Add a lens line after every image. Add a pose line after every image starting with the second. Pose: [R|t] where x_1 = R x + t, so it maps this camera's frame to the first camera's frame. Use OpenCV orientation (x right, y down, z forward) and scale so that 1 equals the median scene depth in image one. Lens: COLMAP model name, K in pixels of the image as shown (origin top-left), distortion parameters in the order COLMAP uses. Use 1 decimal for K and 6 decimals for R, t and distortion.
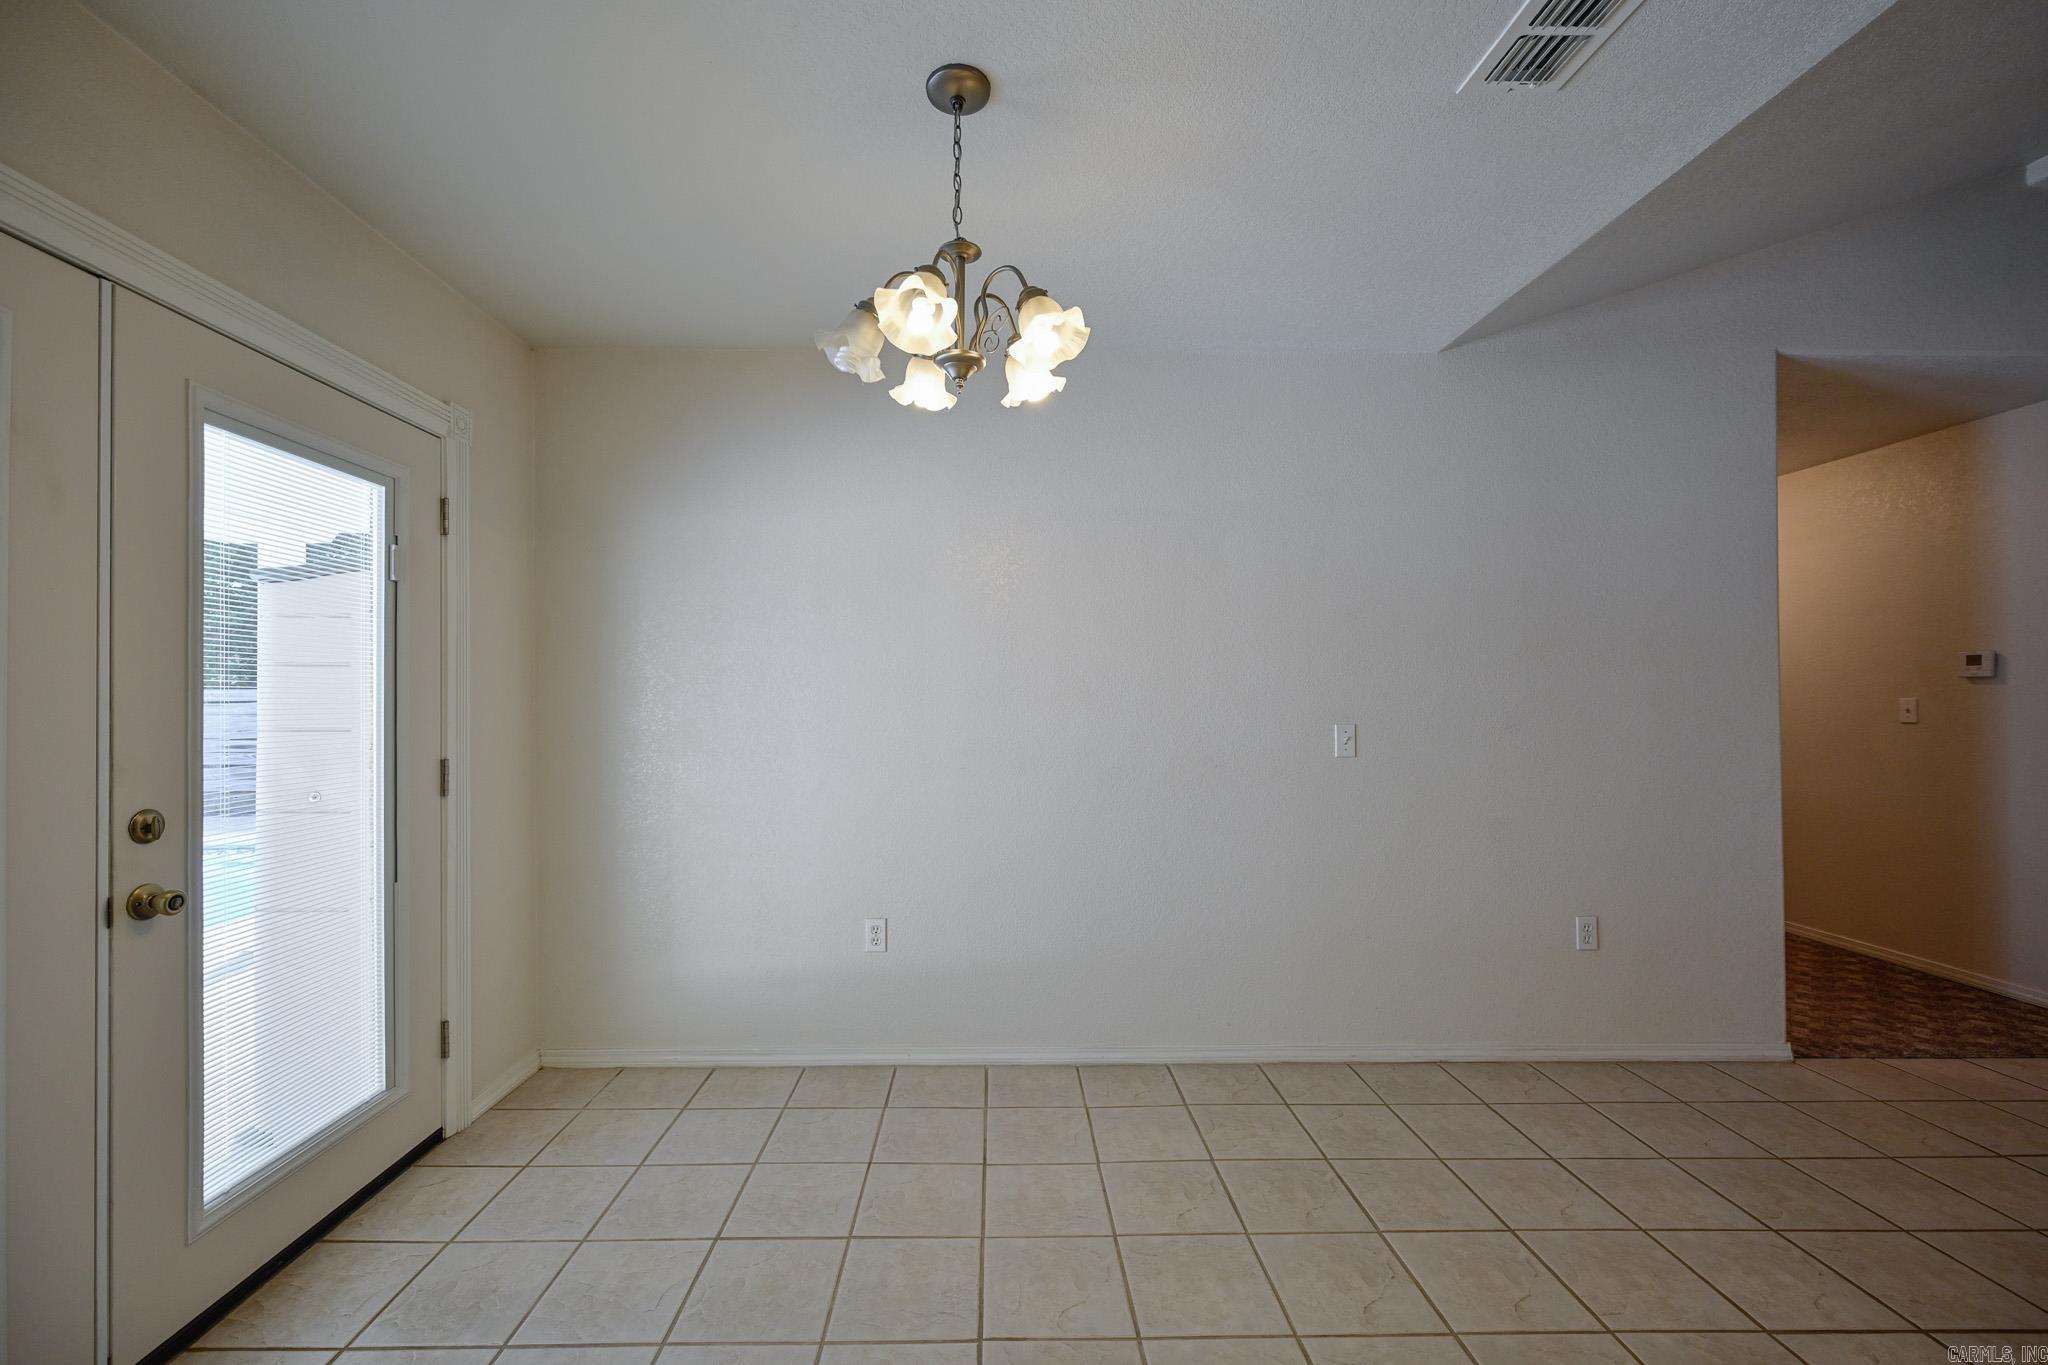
lens RADIAL K [[811.4, 0, 1017.2], [0, 811.4, 691.8], [0, 0, 1]] dist [0.001689, -0.000368]
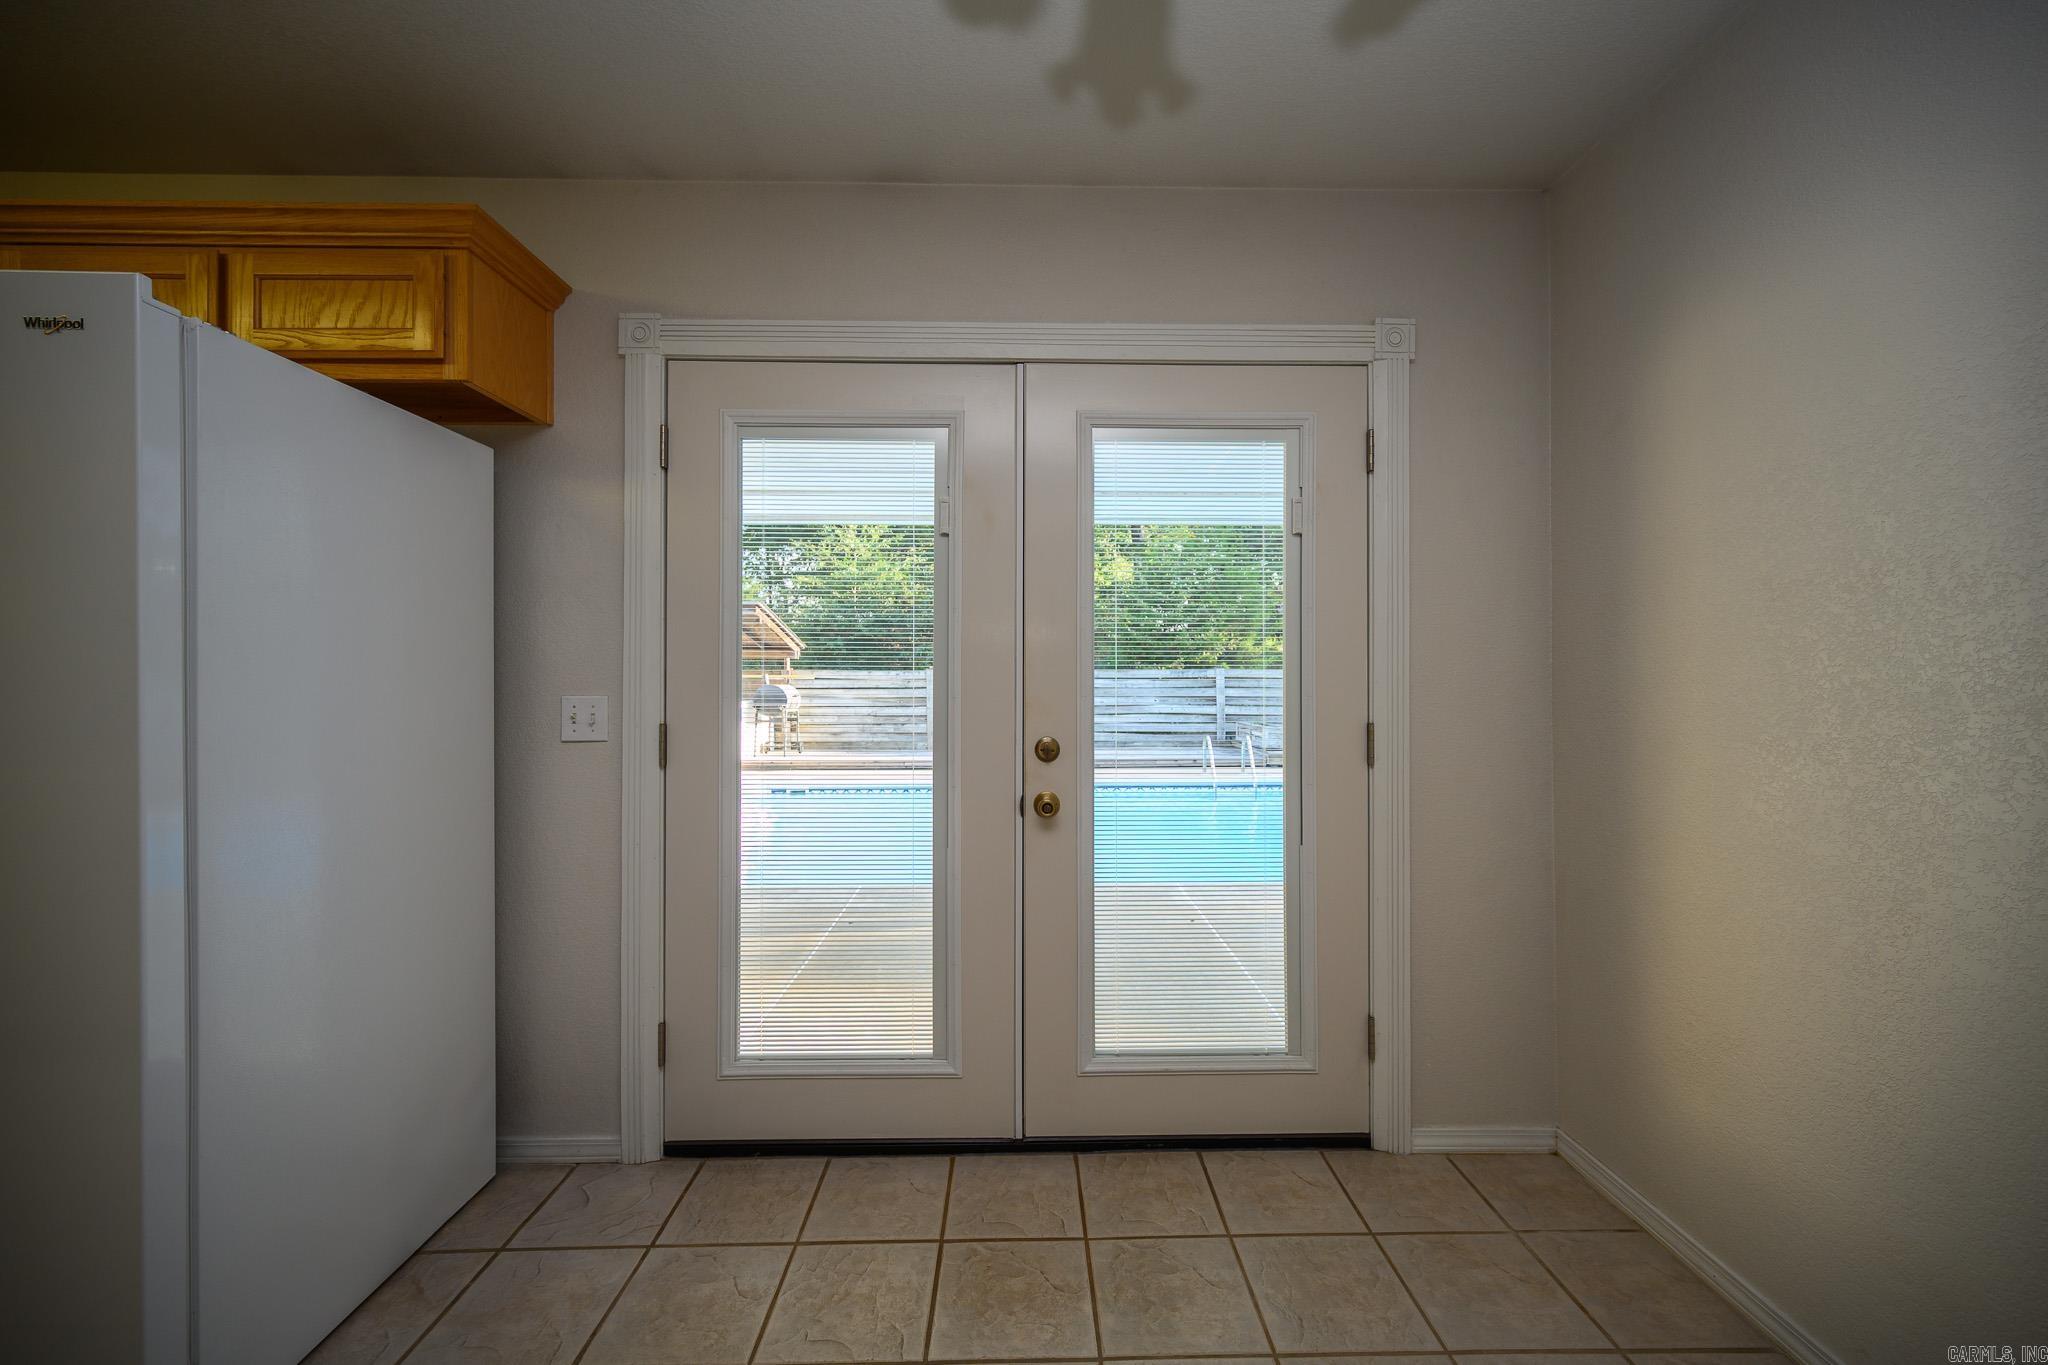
lens RADIAL K [[811.4, 0, 1032.0], [0, 811.4, 674.7], [0, 0, 1]] dist [0.001689, -0.000368]
pose [[-0.001157, -0.003246, -0.999994, 0.190881], [0.011849, 0.999924, -0.003259, 0.028671], [0.999929, -0.011852, -0.001119, 0.639995]]
